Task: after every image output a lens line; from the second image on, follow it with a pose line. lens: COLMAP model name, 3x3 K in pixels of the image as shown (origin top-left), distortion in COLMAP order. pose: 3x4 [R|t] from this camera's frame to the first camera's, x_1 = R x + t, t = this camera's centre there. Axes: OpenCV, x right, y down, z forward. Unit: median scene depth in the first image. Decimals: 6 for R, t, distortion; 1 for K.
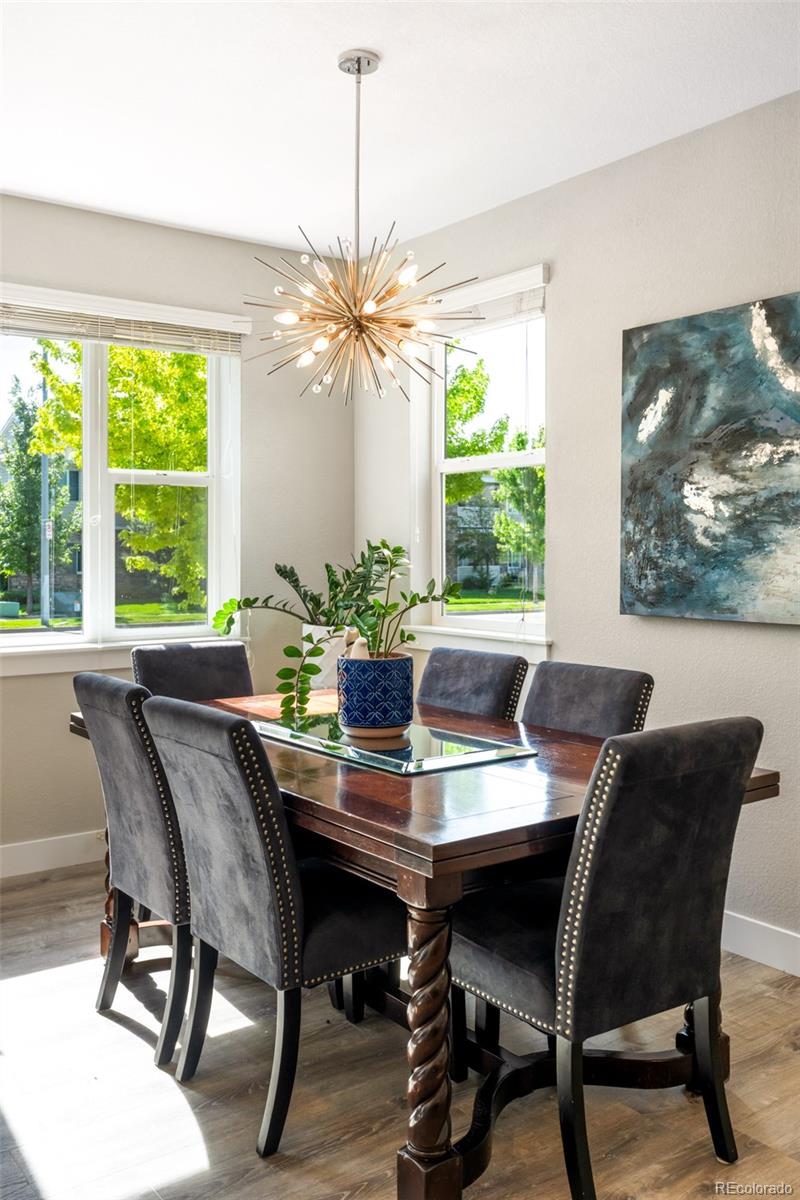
lens RADIAL K [[1069.0, 0, 416.3], [0, 1069.0, 565.2], [0, 0, 1]] dist [0.009855, -0.012489]
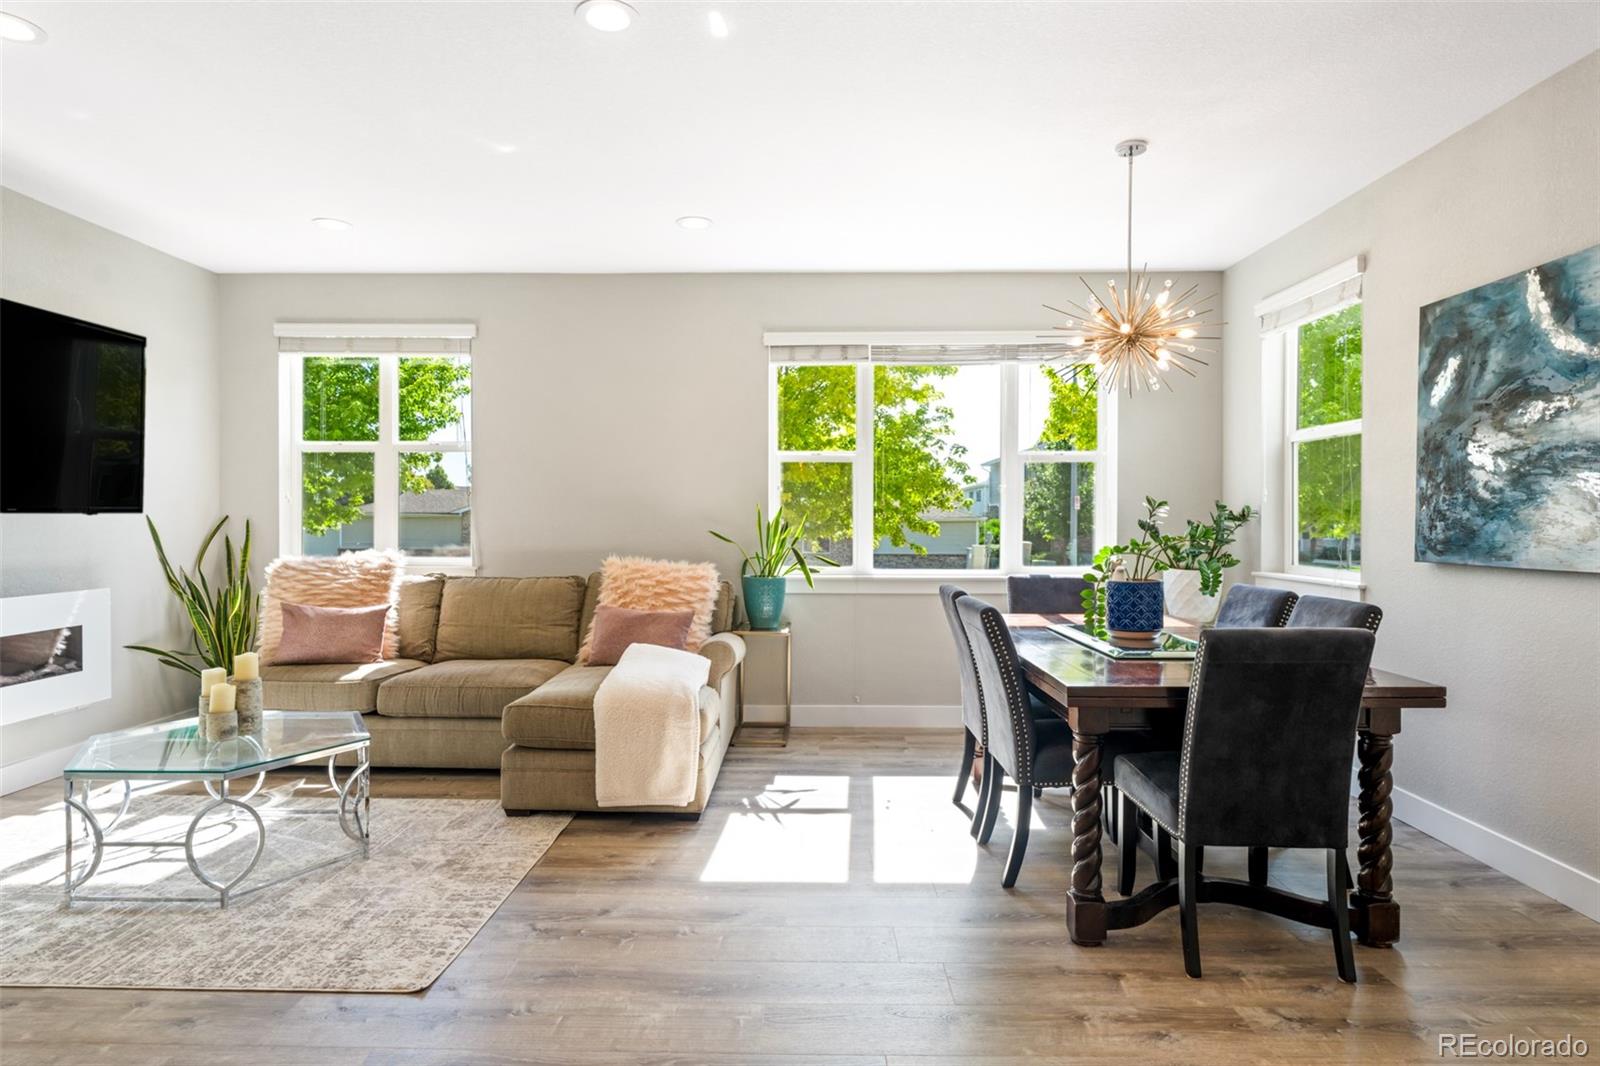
lens RADIAL K [[917.9, 0, 799.9], [0, 917.9, 538.8], [0, 0, 1]] dist [-0.001905, -0.000010]
pose [[0.791416, 0.012575, -0.611148, 0.293363], [-0.009955, 0.999921, 0.007683, 0.022953], [0.611196, 0.000004, 0.791479, -0.166760]]
